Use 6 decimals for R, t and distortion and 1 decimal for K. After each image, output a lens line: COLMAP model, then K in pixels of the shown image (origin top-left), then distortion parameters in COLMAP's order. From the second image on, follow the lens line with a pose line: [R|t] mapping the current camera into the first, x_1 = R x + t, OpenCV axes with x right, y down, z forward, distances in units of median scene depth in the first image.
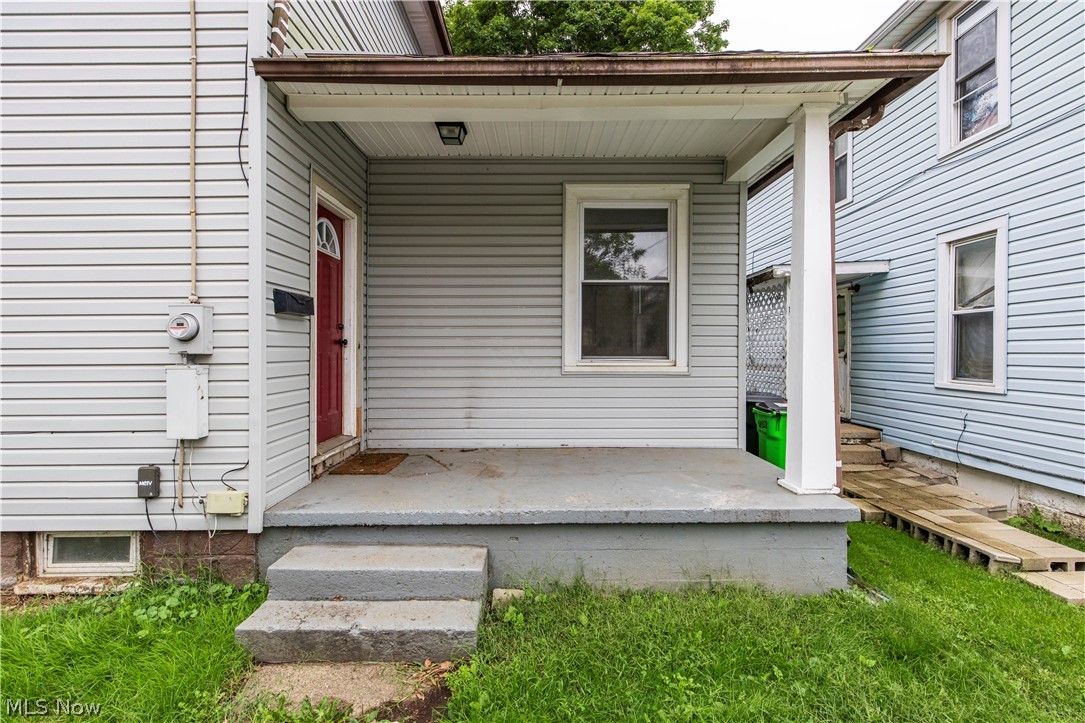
lens RADIAL K [[516.6, 0, 539.6], [0, 516.6, 352.5], [0, 0, 1]] dist [-0.001038, 0.001434]
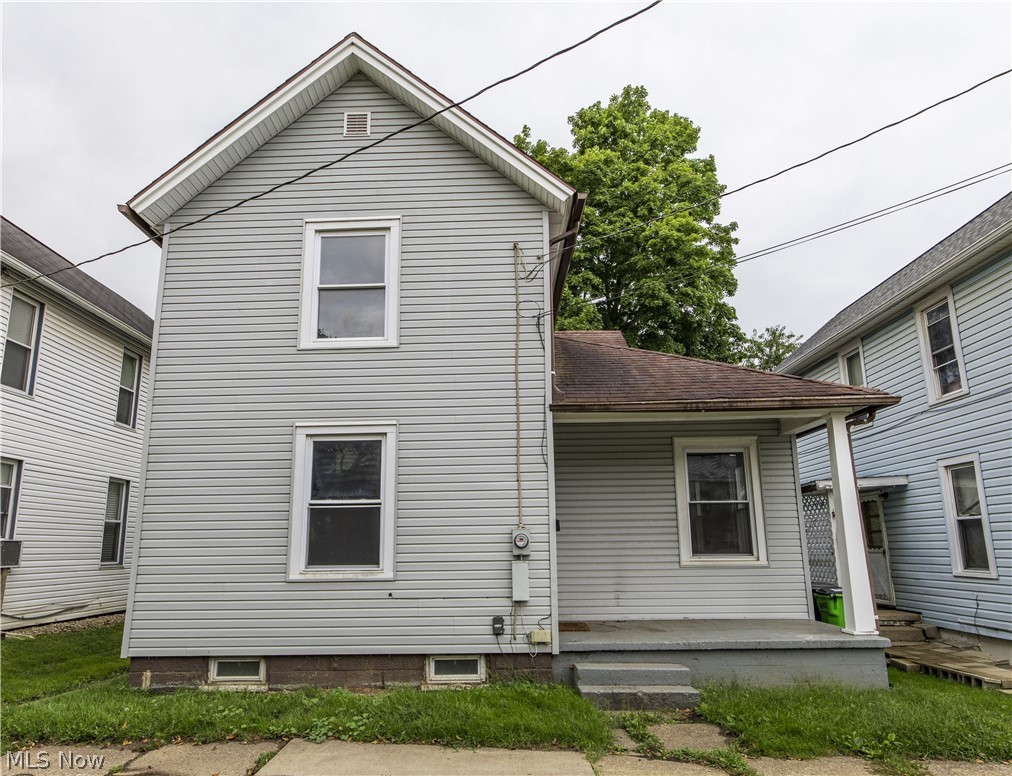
lens RADIAL K [[642.2, 0, 487.9], [0, 642.2, 413.7], [0, 0, 1]] dist [-0.005246, 0.004952]
pose [[0.999379, -0.016337, -0.031235, -0.558126], [0.009492, 0.978106, -0.207891, -0.012088], [0.033948, 0.207465, 0.977653, -1.118076]]
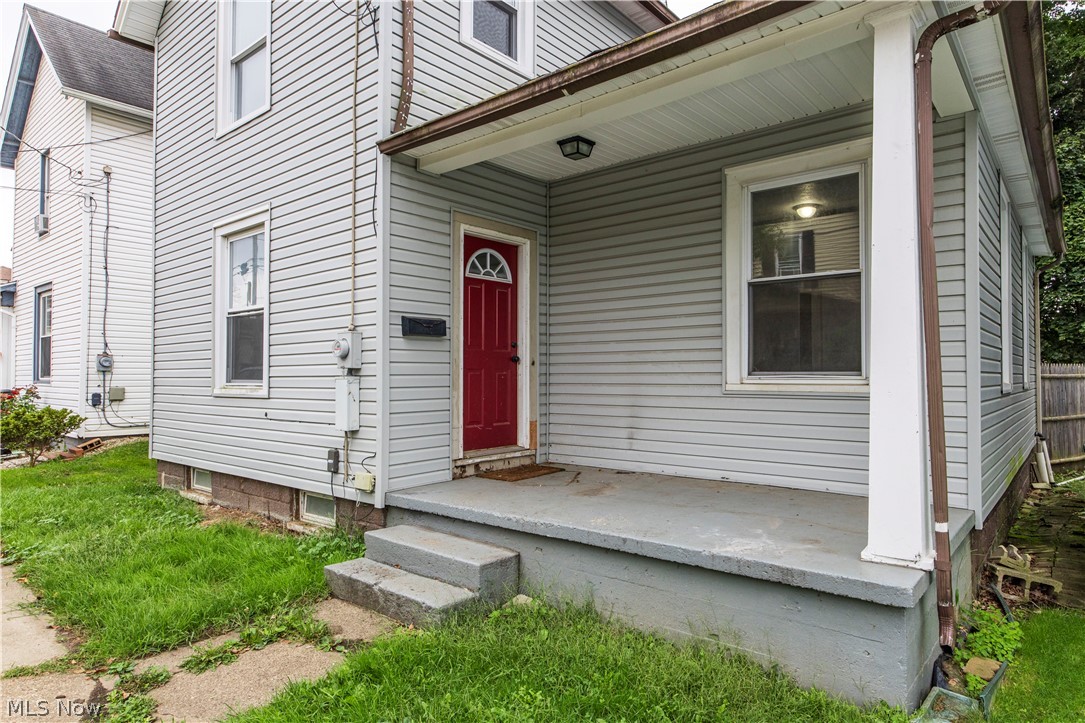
lens RADIAL K [[627.1, 0, 579.8], [0, 627.1, 358.4], [0, 0, 1]] dist [-0.003285, 0.000348]
pose [[0.784800, -0.017850, -0.619492, 0.637677], [-0.000045, 0.999583, -0.028859, 0.018945], [0.619749, 0.022676, 0.784473, 0.066011]]
